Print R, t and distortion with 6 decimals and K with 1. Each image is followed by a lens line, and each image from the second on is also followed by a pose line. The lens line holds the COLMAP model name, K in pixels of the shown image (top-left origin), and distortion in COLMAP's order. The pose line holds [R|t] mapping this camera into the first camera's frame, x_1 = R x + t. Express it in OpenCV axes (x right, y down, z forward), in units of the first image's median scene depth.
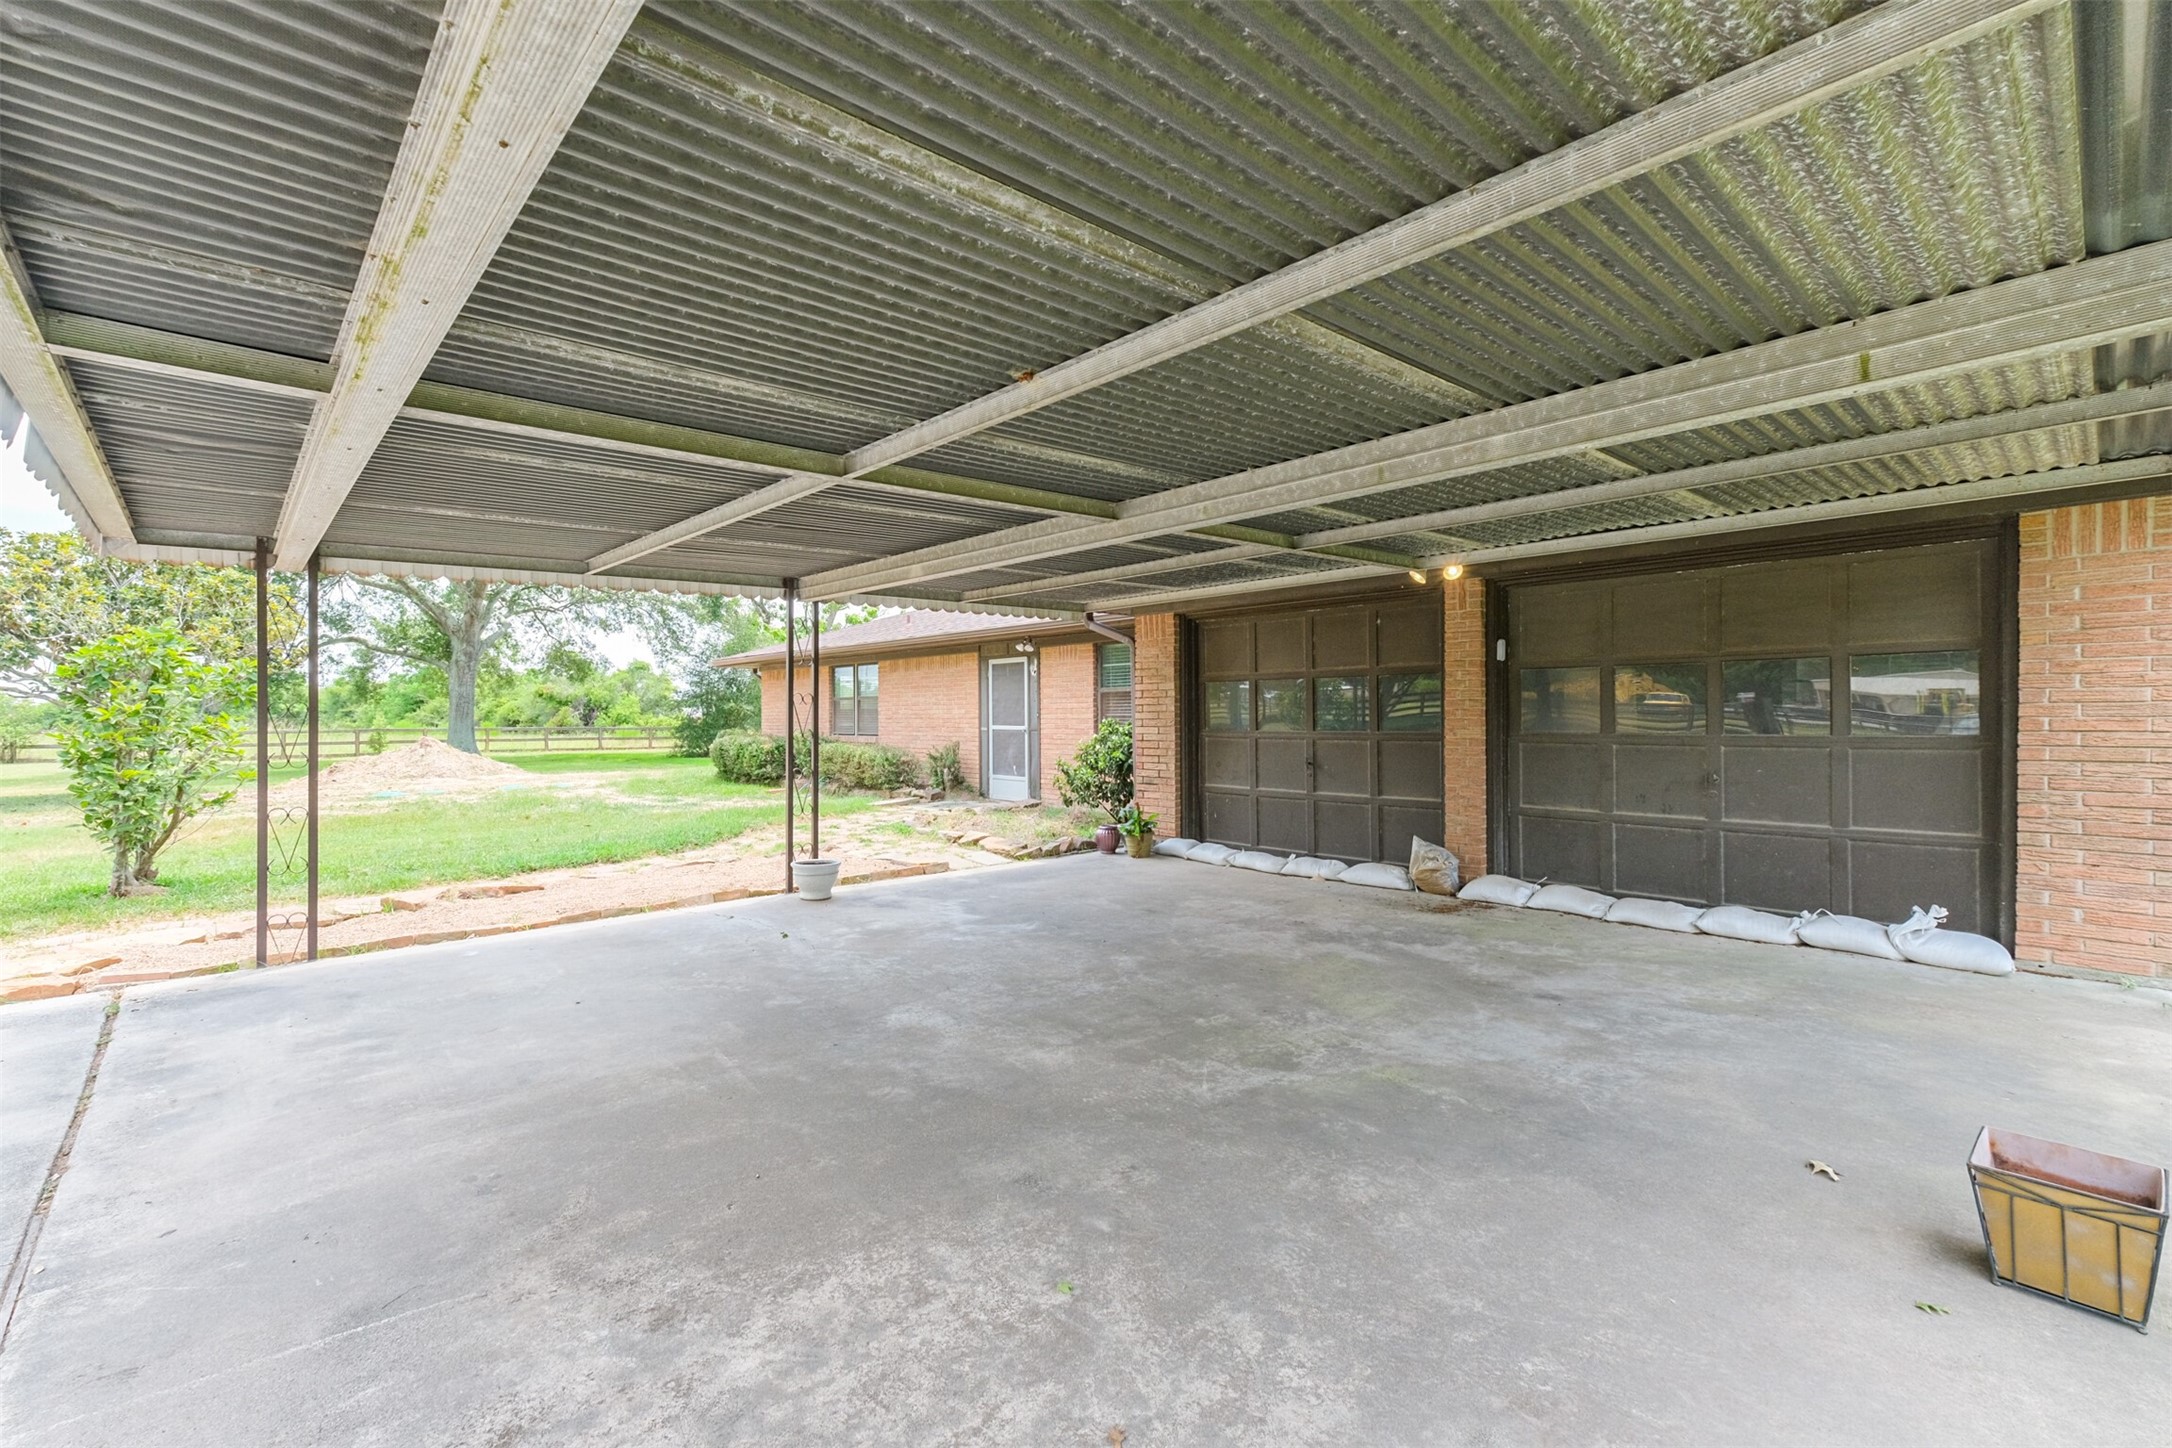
lens RADIAL K [[944.2, 0, 1054.8], [0, 944.2, 714.9], [0, 0, 1]] dist [0.012785, -0.002474]
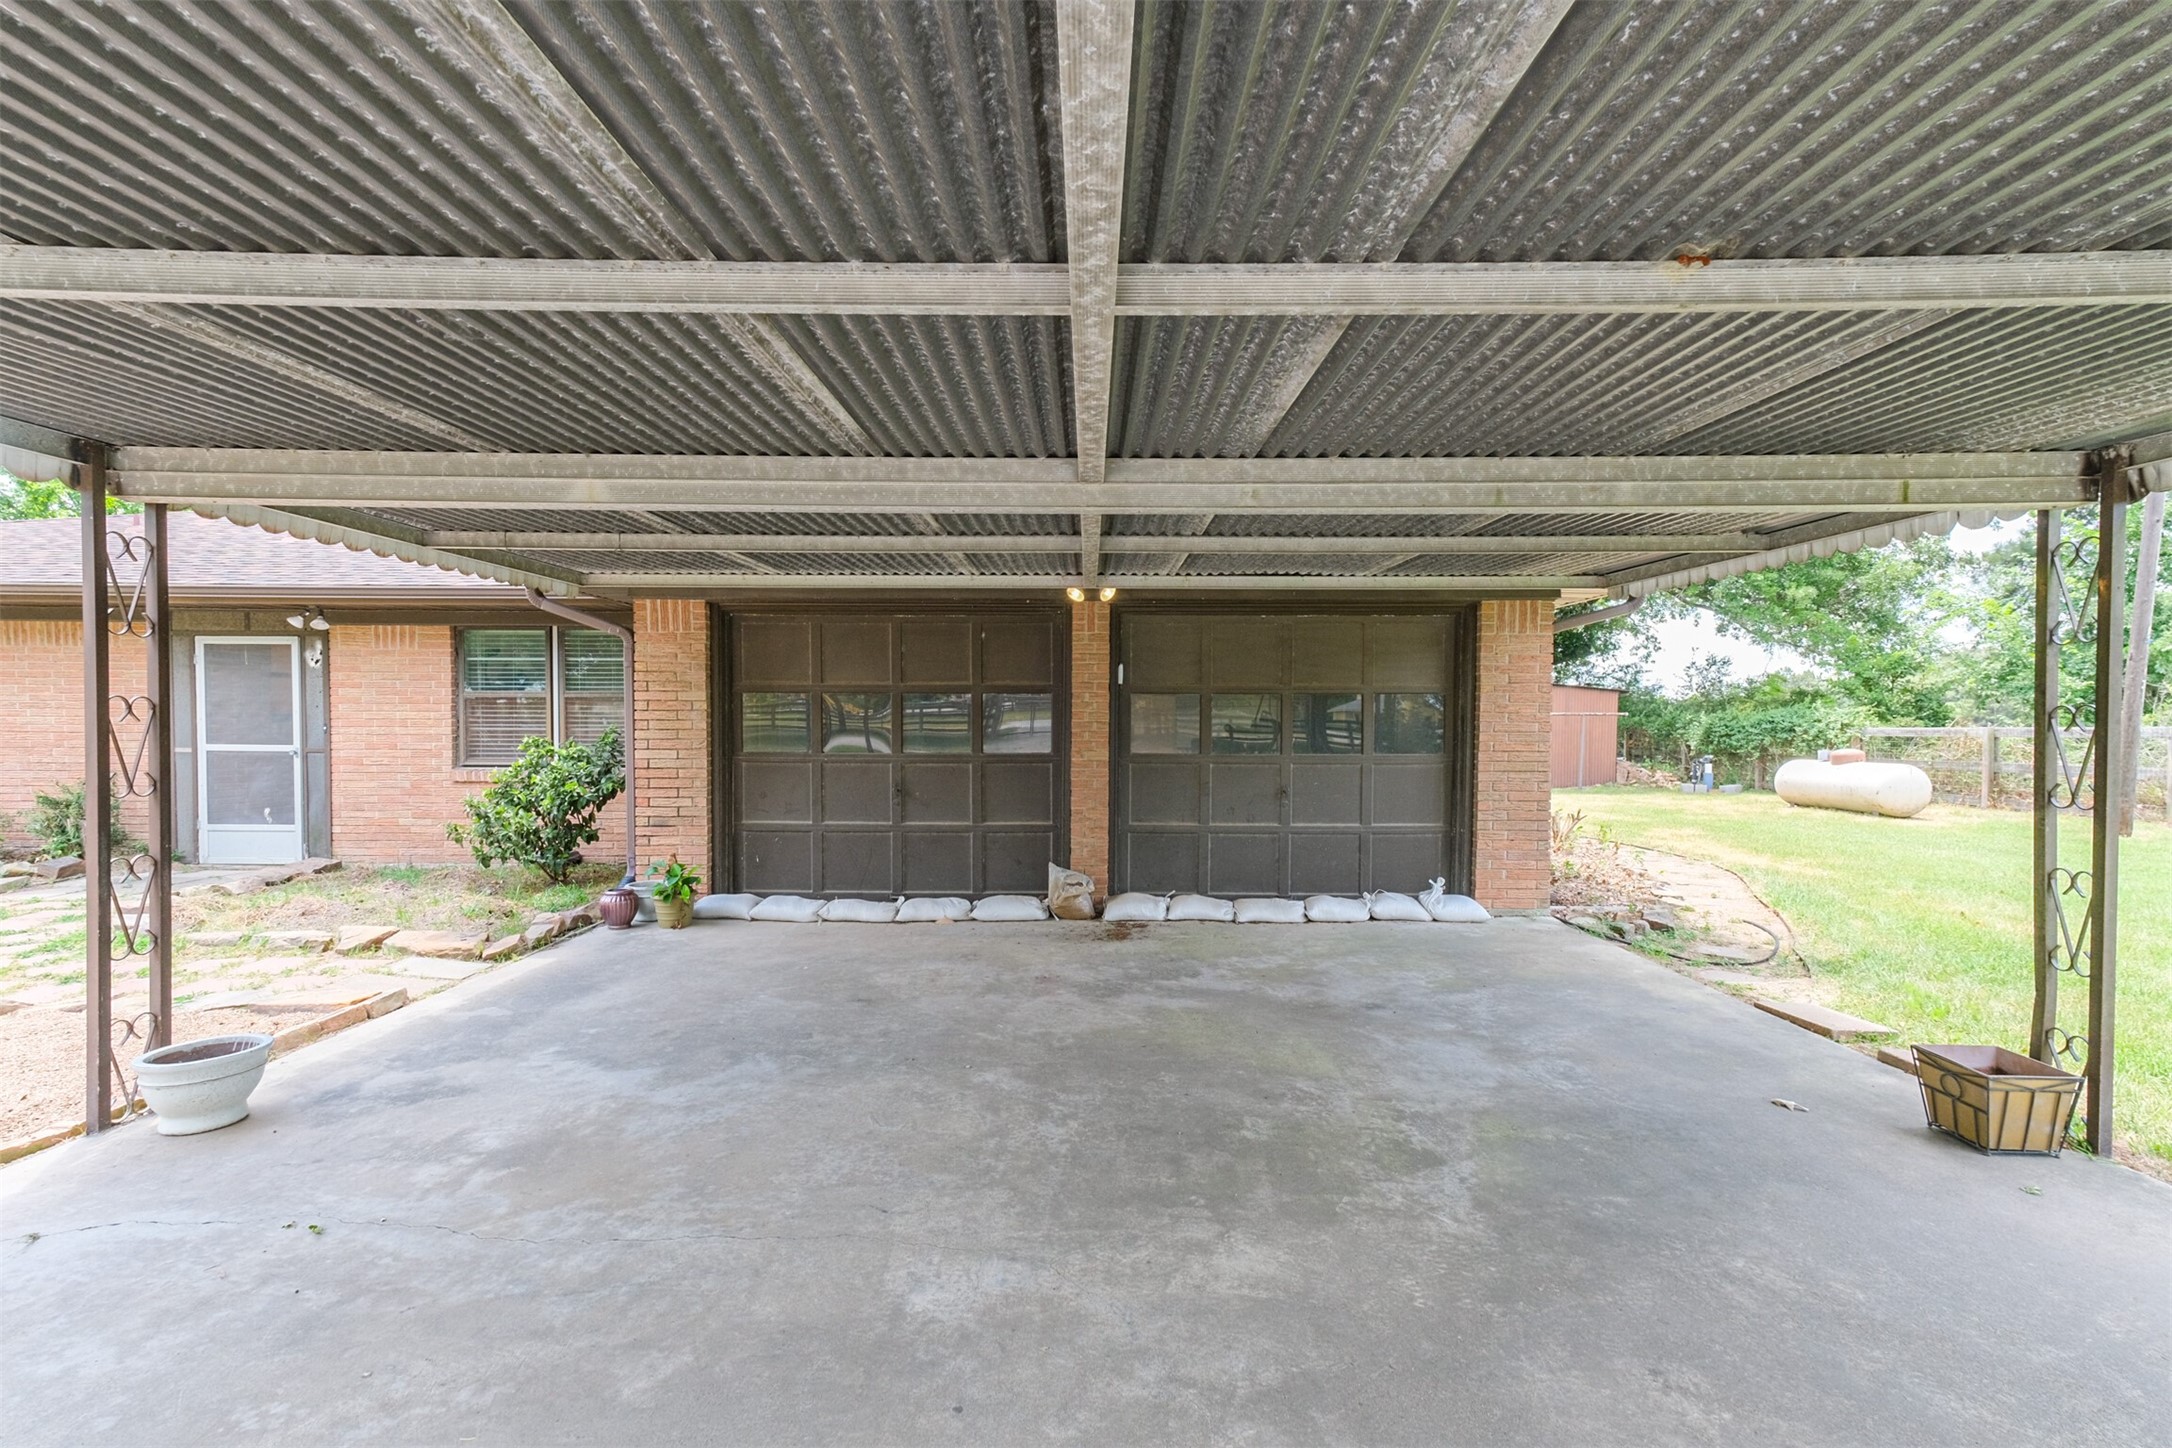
lens RADIAL K [[944.2, 0, 1094.9], [0, 944.2, 733.0], [0, 0, 1]] dist [0.012785, -0.002474]
pose [[0.667101, -0.000872, 0.744966, -0.423301], [-0.007315, 0.999943, 0.007721, -0.016111], [-0.744931, -0.010600, 0.667057, 0.456540]]
